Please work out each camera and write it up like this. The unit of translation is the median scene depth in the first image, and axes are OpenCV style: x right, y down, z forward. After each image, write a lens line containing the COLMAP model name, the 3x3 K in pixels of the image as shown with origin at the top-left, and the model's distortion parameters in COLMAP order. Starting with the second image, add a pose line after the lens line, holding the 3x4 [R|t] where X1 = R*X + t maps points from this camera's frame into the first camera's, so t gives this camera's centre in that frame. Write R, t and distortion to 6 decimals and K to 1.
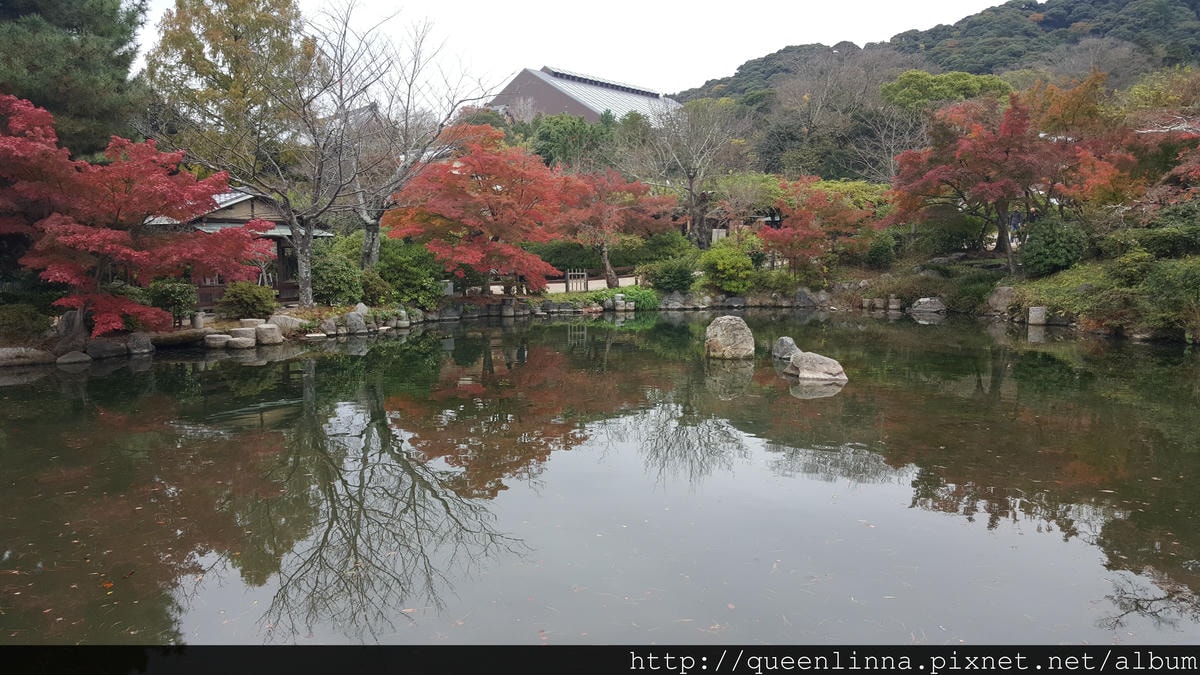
lens RADIAL K [[948.8, 0, 570.4], [0, 948.8, 367.8], [0, 0, 1]] dist [0.127894, -0.206311]
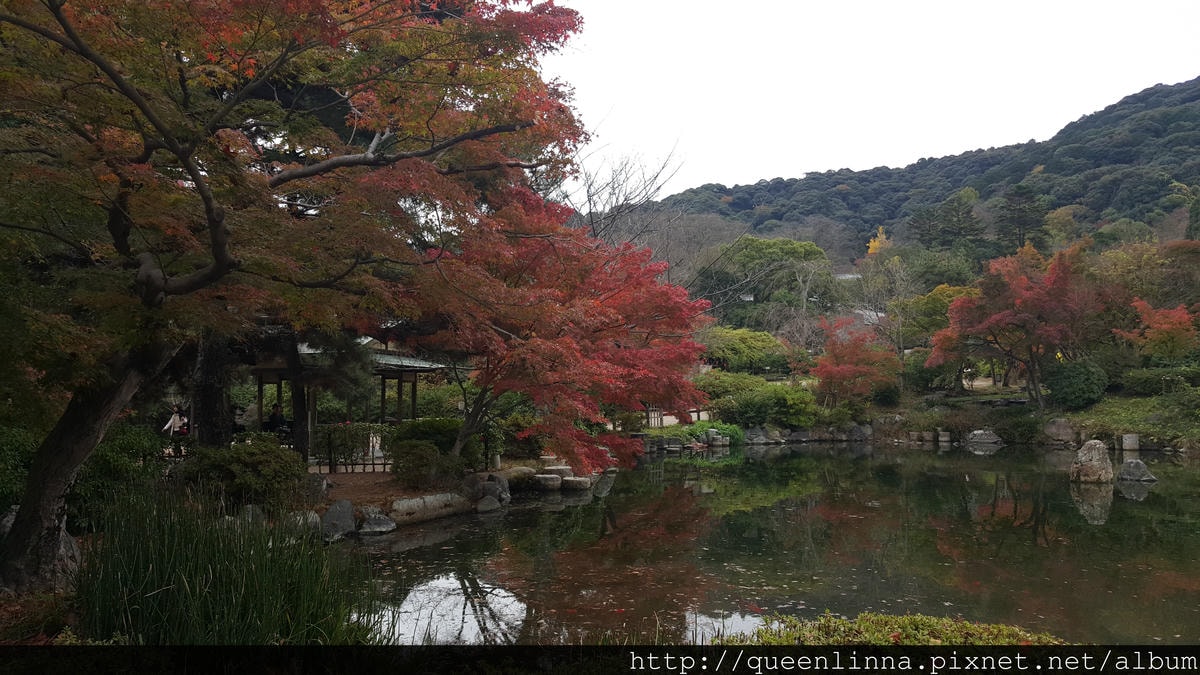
lens RADIAL K [[948.8, 0, 602.9], [0, 948.8, 336.3], [0, 0, 1]] dist [0.127894, -0.206311]
pose [[0.945663, 0.016619, 0.324723, -0.364476], [0.044213, 0.982844, -0.179061, -0.000763], [-0.322128, 0.183688, 0.928705, 0.102743]]
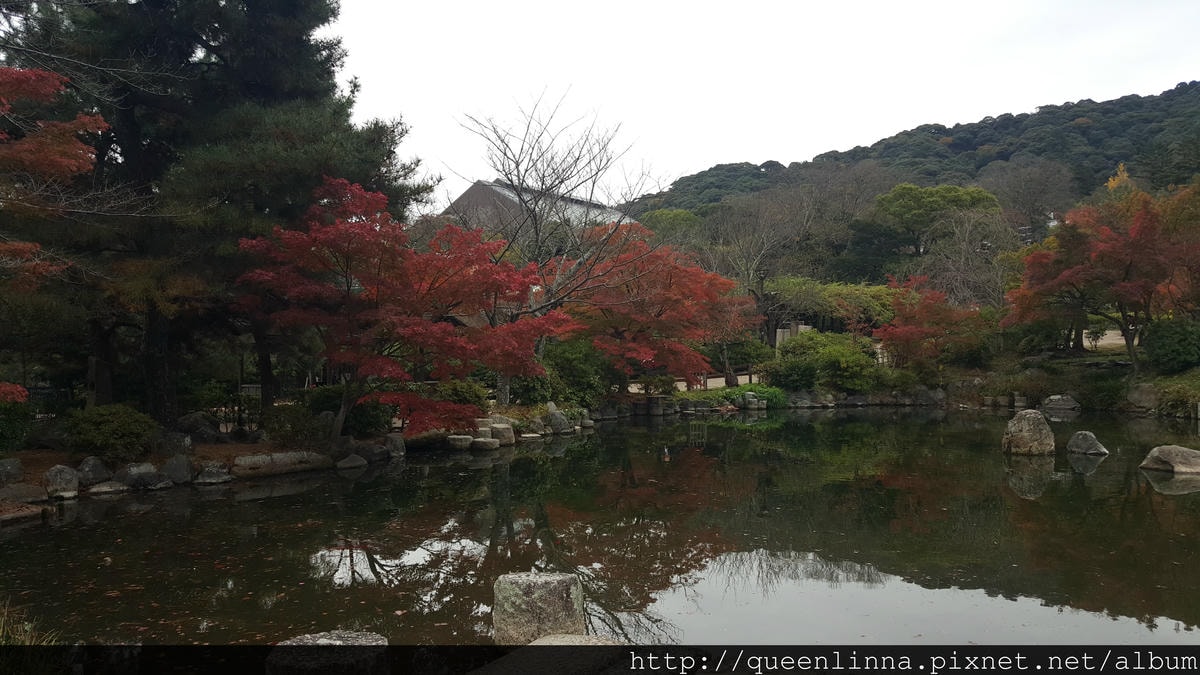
lens RADIAL K [[948.8, 0, 581.8], [0, 948.8, 347.0], [0, 0, 1]] dist [0.127894, -0.206311]
pose [[0.996162, -0.003256, 0.087464, -0.199629], [0.014720, 0.991306, -0.130752, 0.001799], [-0.086278, 0.131537, 0.987550, 0.040209]]
